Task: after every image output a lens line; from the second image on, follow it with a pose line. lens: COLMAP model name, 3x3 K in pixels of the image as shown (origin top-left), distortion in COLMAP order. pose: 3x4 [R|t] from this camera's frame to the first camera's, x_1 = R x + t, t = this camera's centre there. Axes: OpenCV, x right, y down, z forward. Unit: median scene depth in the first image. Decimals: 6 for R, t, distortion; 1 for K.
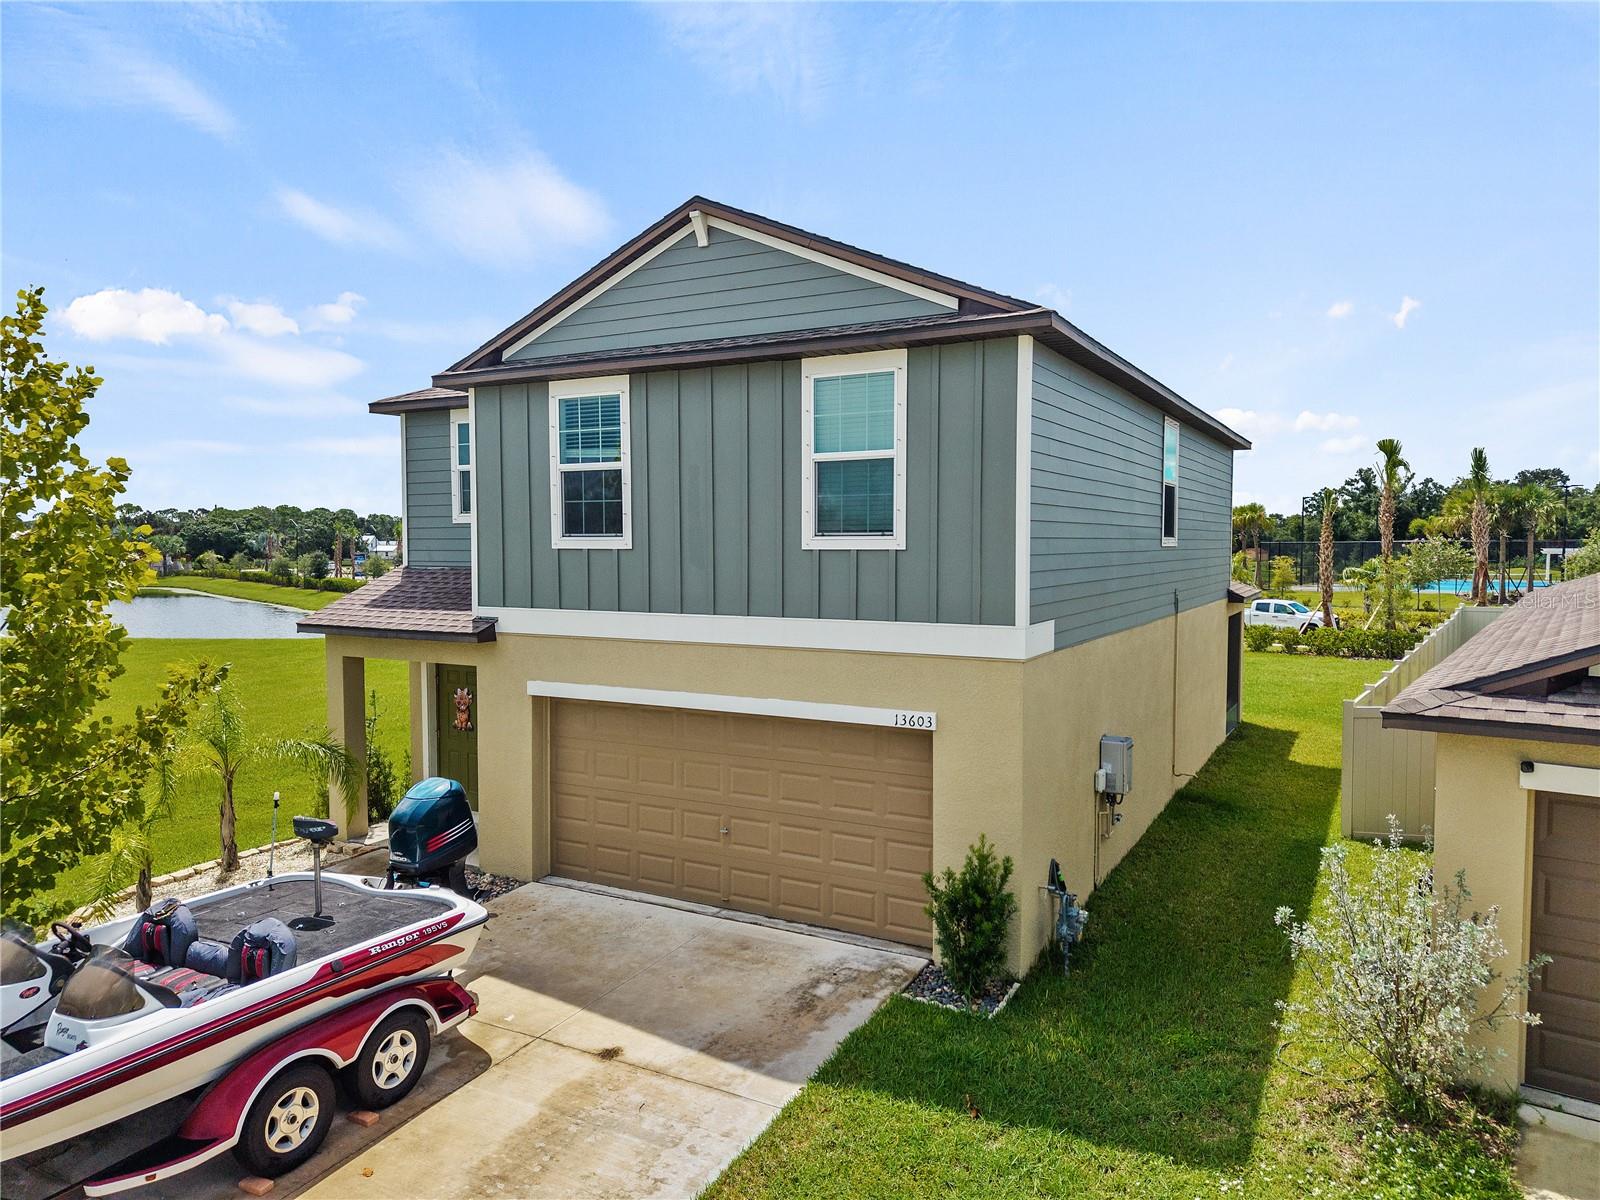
lens RADIAL K [[1070.1, 0, 797.3], [0, 1070.1, 617.1], [0, 0, 1]] dist [0.049037, -0.057051]
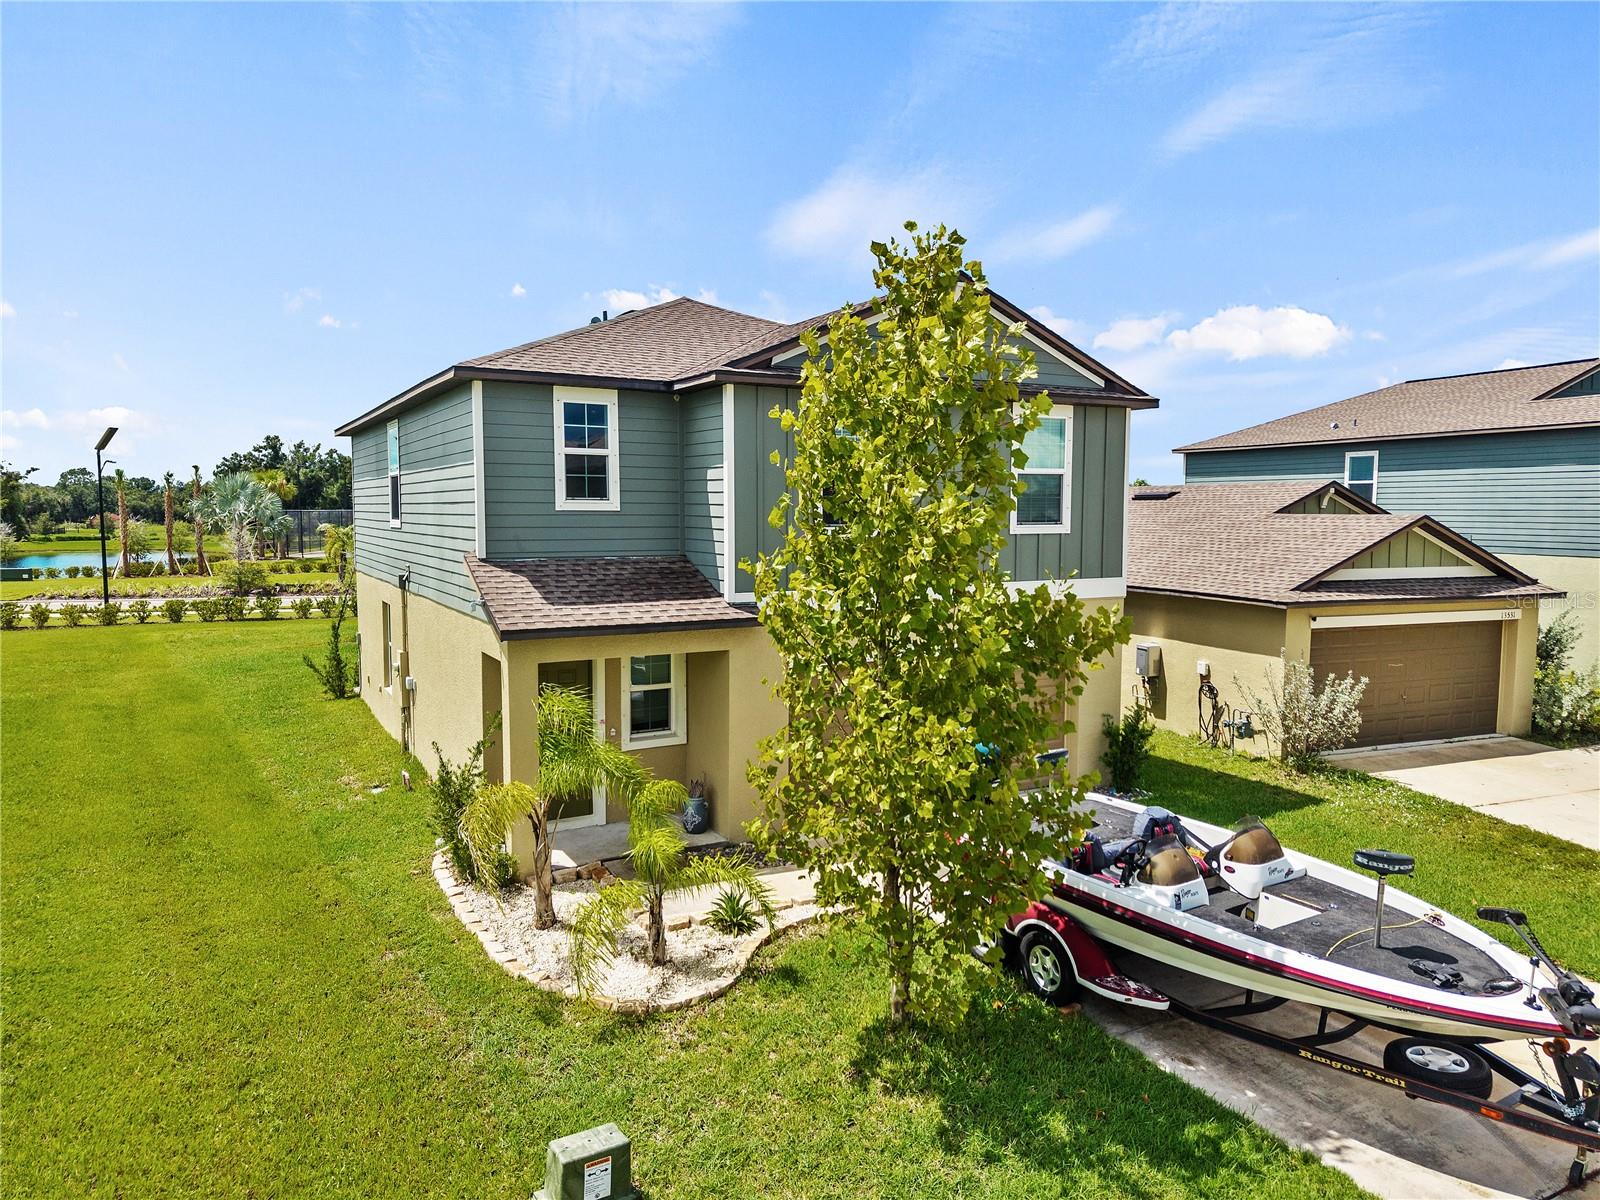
lens RADIAL K [[1068.9, 0, 805.8], [0, 1068.9, 642.2], [0, 0, 1]] dist [0.037091, -0.000946]
pose [[0.540154, -0.103568, 0.835169, -1.443633], [0.057286, 0.994622, 0.086292, -0.062253], [-0.839614, 0.001232, 0.543182, 0.468452]]
